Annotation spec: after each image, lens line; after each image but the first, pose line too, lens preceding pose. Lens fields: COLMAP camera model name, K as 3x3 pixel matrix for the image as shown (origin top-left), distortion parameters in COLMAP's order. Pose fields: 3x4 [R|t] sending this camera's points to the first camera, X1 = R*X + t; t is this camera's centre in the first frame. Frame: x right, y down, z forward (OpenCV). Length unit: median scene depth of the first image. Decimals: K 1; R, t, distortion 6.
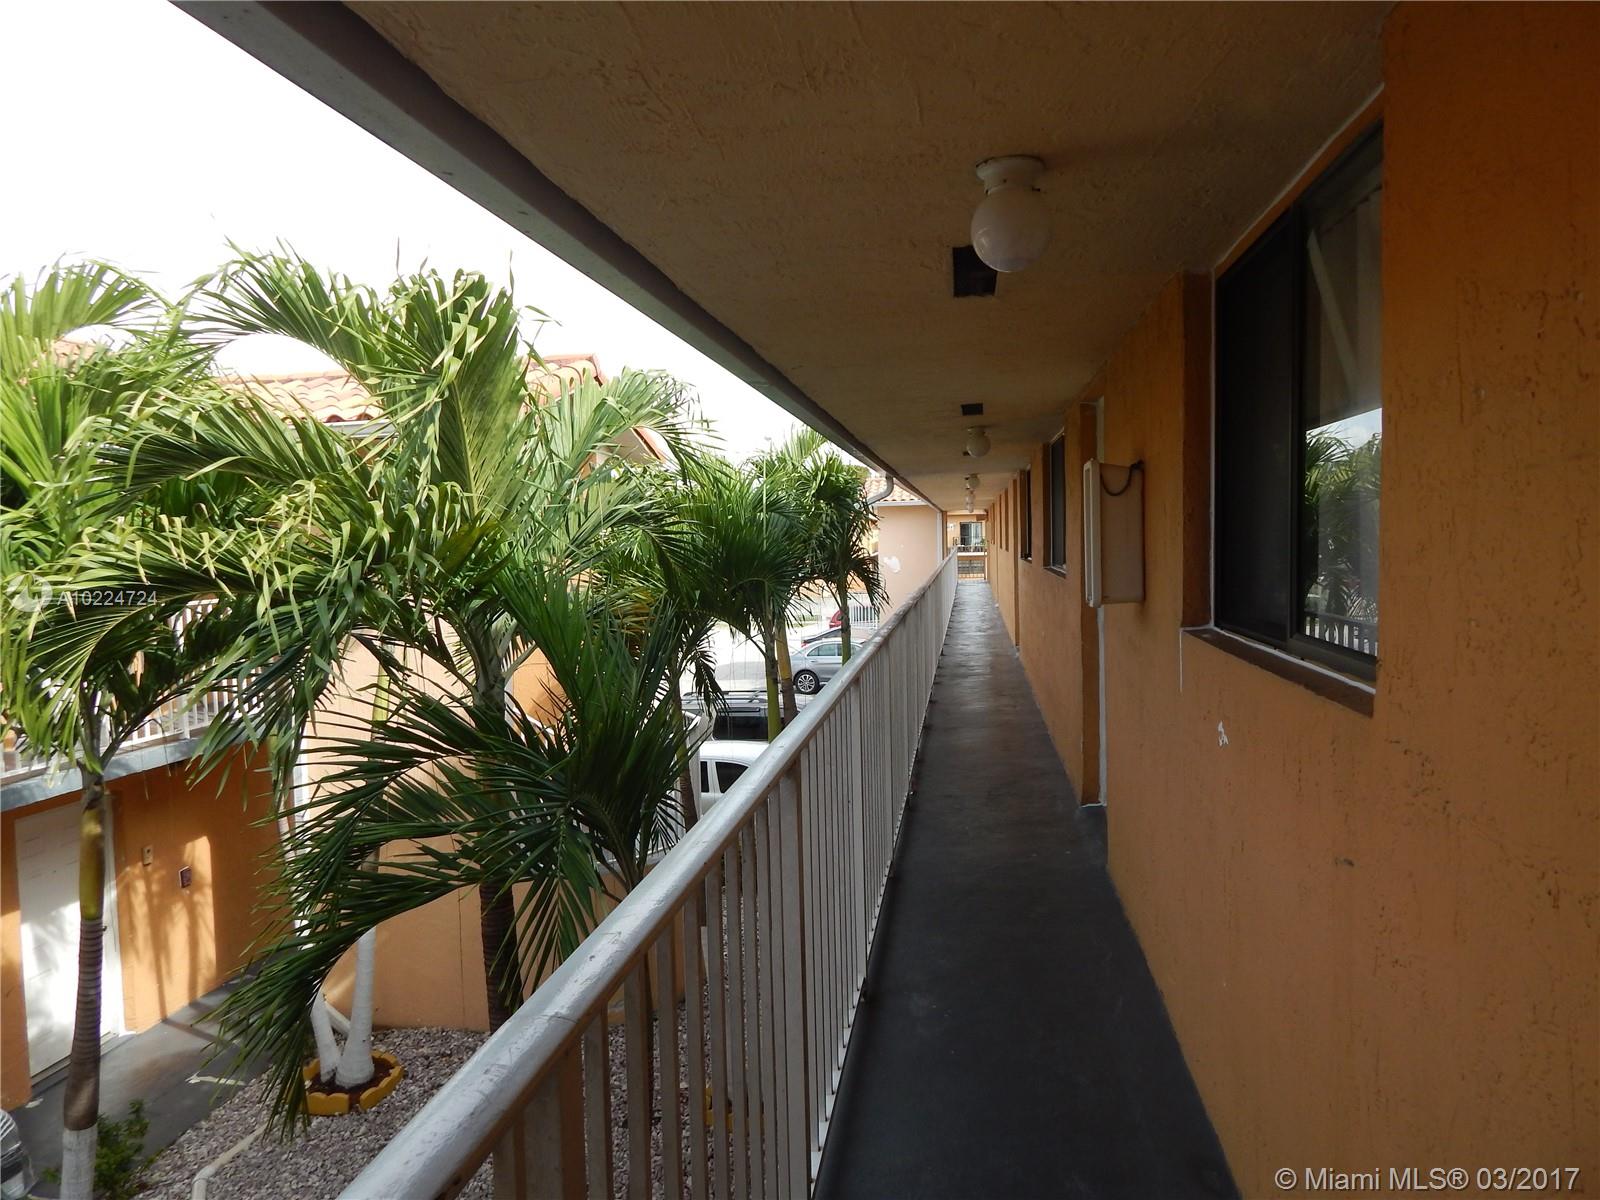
lens RADIAL K [[1049.3, 0, 804.9], [0, 1049.3, 597.5], [0, 0, 1]] dist [0.006652, -0.004805]
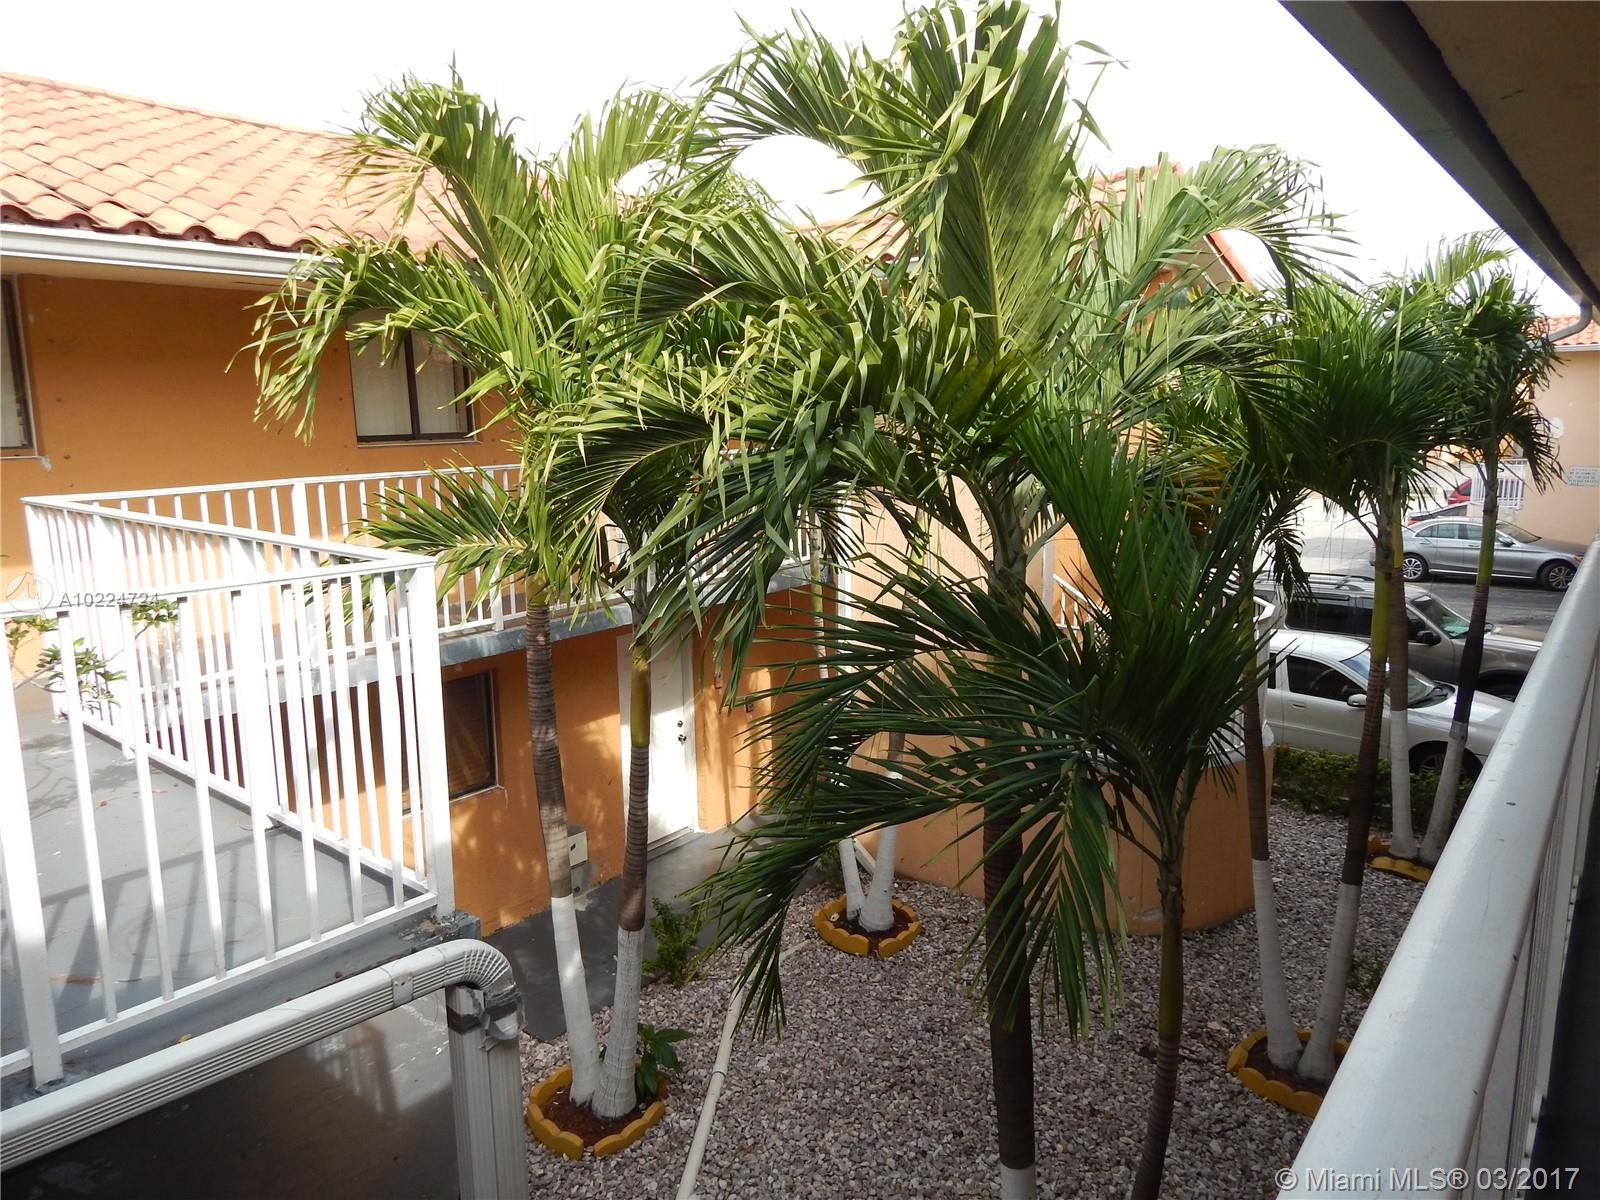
lens RADIAL K [[1049.3, 0, 811.4], [0, 1049.3, 596.4], [0, 0, 1]] dist [0.006652, -0.004805]
pose [[0.868704, 0.099815, -0.485170, -0.030977], [-0.033538, 0.989091, 0.143438, -0.002315], [0.494195, -0.108334, 0.862575, 0.197041]]
